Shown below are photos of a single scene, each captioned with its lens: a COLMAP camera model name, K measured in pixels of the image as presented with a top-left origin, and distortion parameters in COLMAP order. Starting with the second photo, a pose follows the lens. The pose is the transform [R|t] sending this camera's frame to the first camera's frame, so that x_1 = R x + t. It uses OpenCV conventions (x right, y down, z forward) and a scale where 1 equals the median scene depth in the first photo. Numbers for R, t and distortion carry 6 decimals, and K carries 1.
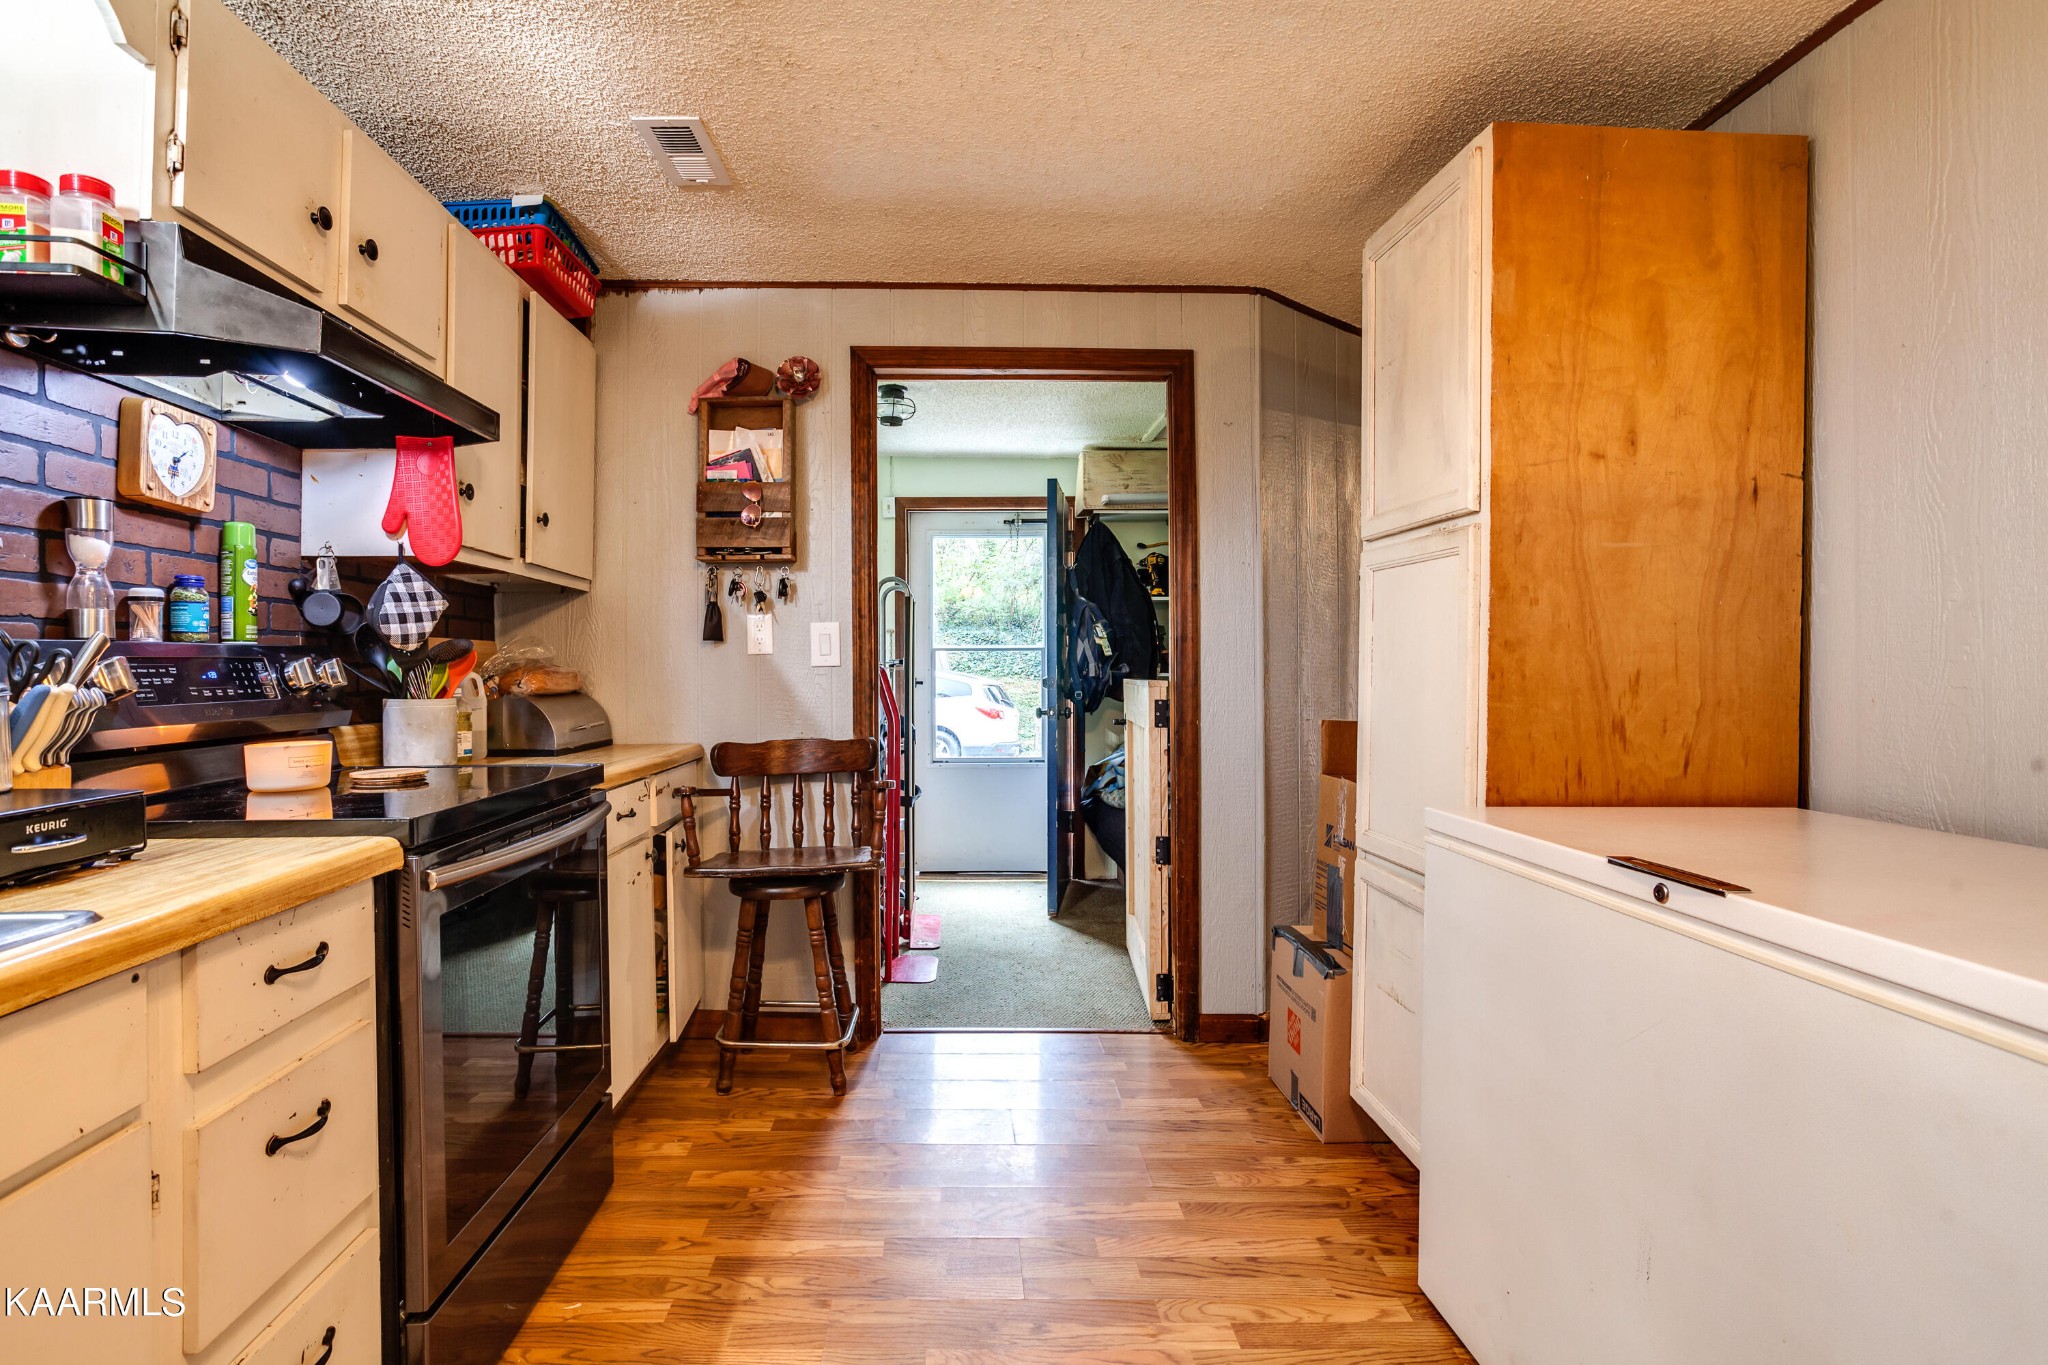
lens RADIAL K [[1506.3, 0, 1022.4], [0, 1506.3, 717.6], [0, 0, 1]] dist [0.007238, 0.006641]
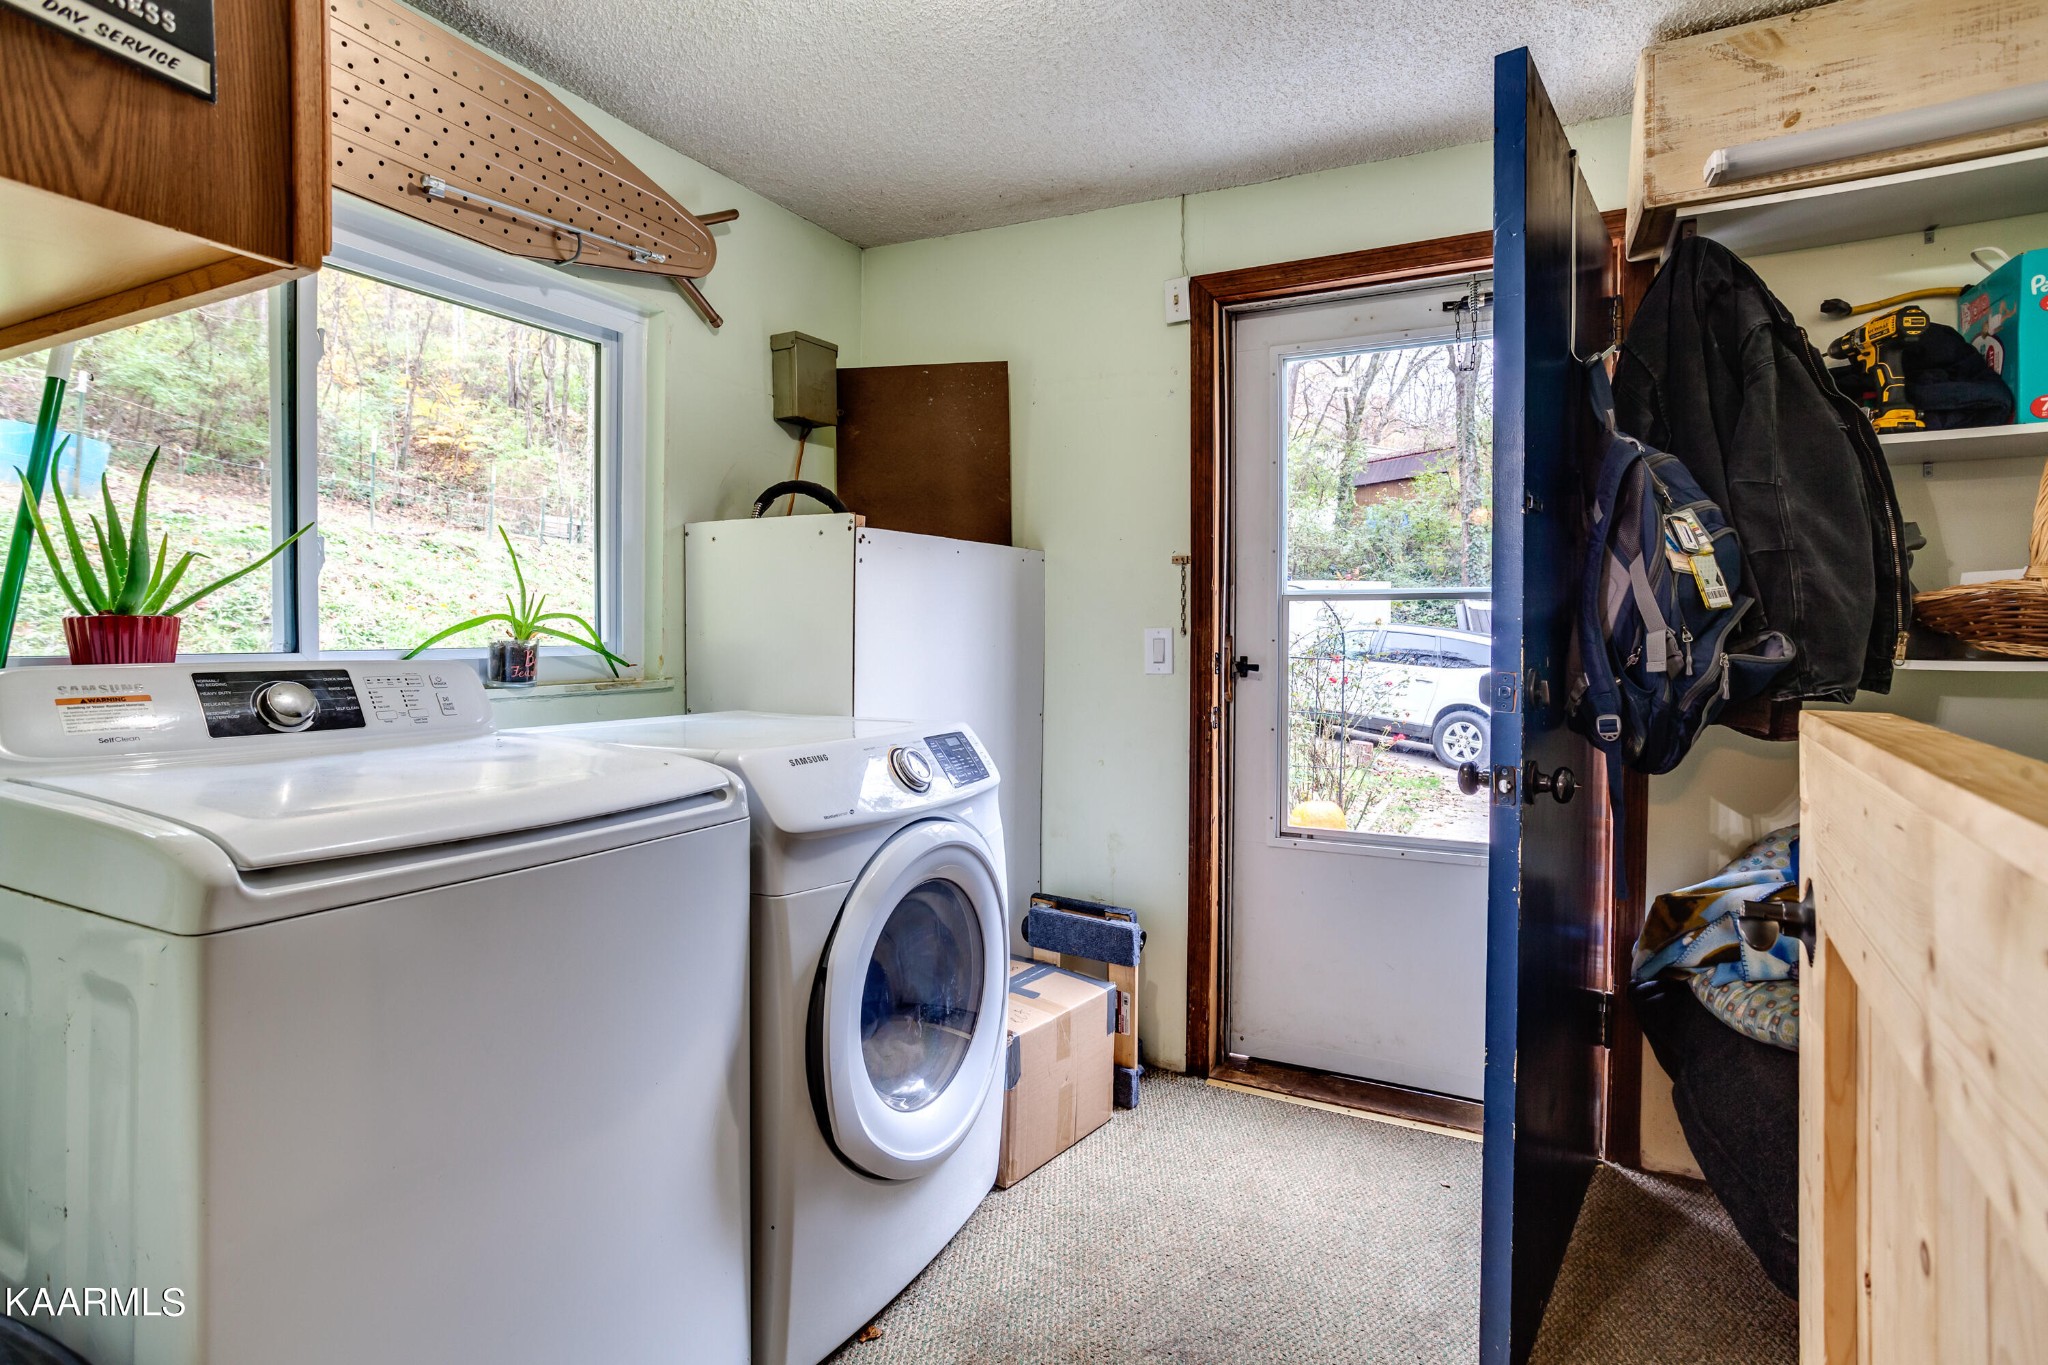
lens RADIAL K [[1039.8, 0, 1023.3], [0, 1039.8, 648.8], [0, 0, 1]] dist [0.000634, 0.000407]
pose [[0.859129, 0.014725, -0.511547, 0.042094], [-0.025242, 0.999589, -0.013621, -0.024969], [0.511136, 0.024615, 0.859148, 0.714232]]
